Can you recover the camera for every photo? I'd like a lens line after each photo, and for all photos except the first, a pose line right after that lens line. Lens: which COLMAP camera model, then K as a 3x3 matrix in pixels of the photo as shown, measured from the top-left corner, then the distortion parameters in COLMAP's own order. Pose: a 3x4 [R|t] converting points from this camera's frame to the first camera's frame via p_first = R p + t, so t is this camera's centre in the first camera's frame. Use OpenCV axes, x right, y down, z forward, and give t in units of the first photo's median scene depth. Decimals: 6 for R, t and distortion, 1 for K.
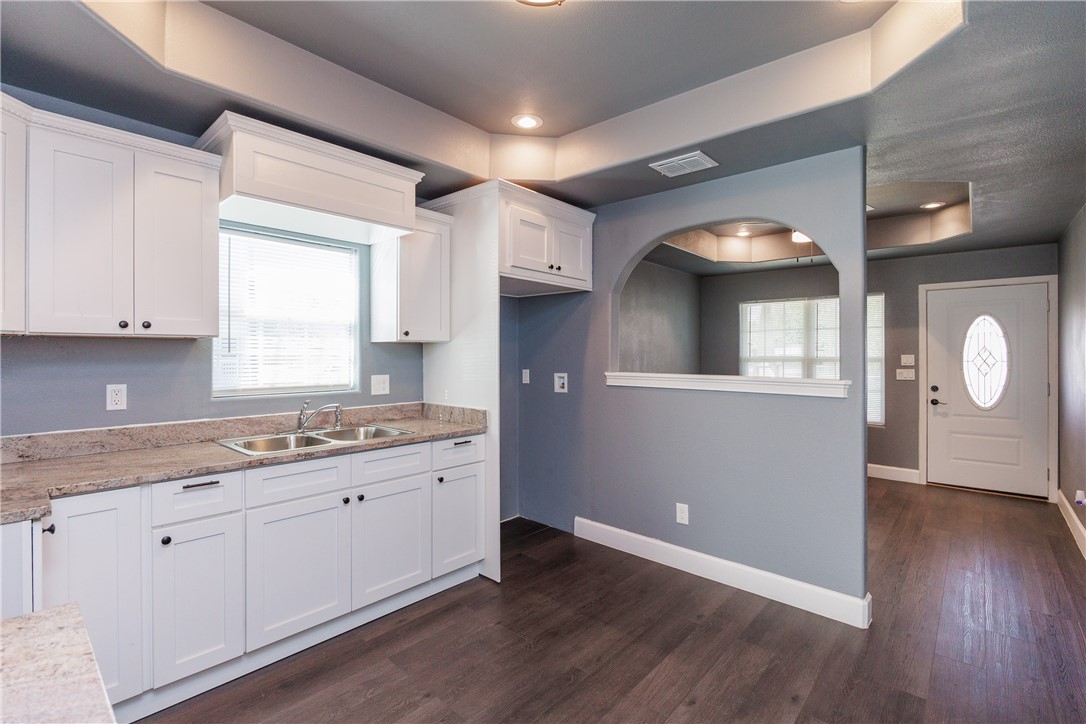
lens RADIAL K [[497.9, 0, 540.8], [0, 497.9, 354.6], [0, 0, 1]] dist [-0.001119, -0.001414]
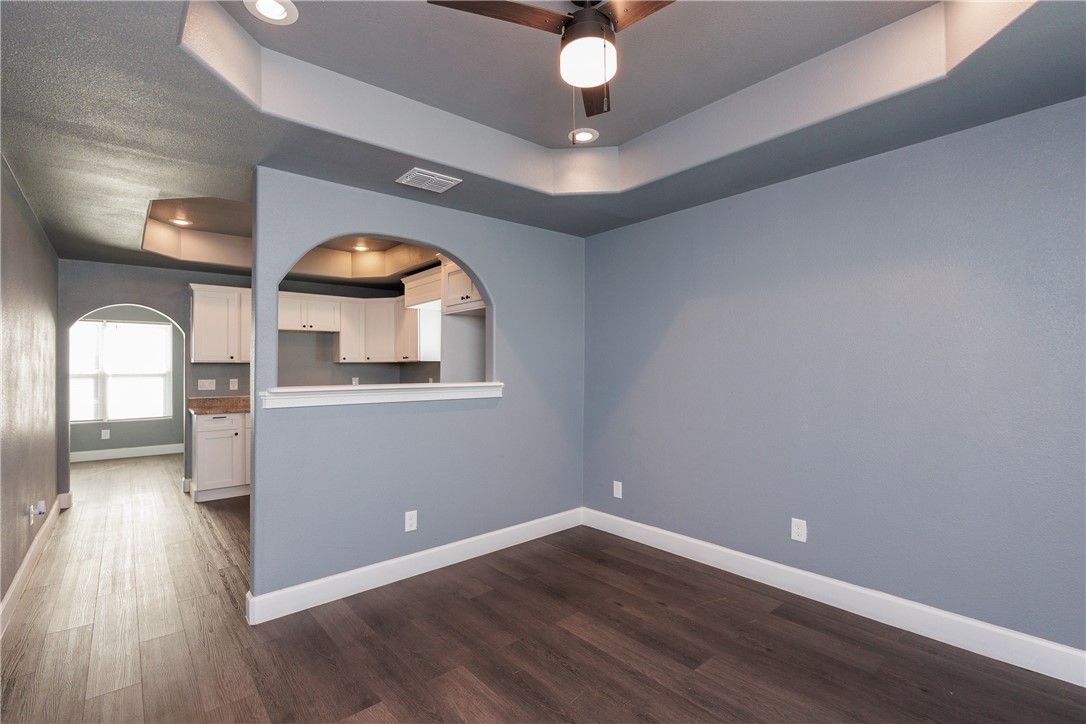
lens RADIAL K [[497.9, 0, 546.8], [0, 497.9, 362.8], [0, 0, 1]] dist [-0.001119, -0.001414]
pose [[-0.135976, -0.014957, -0.990599, 1.036756], [0.005534, 0.999859, -0.015856, 0.011311], [0.990697, -0.007638, -0.135874, 1.130486]]
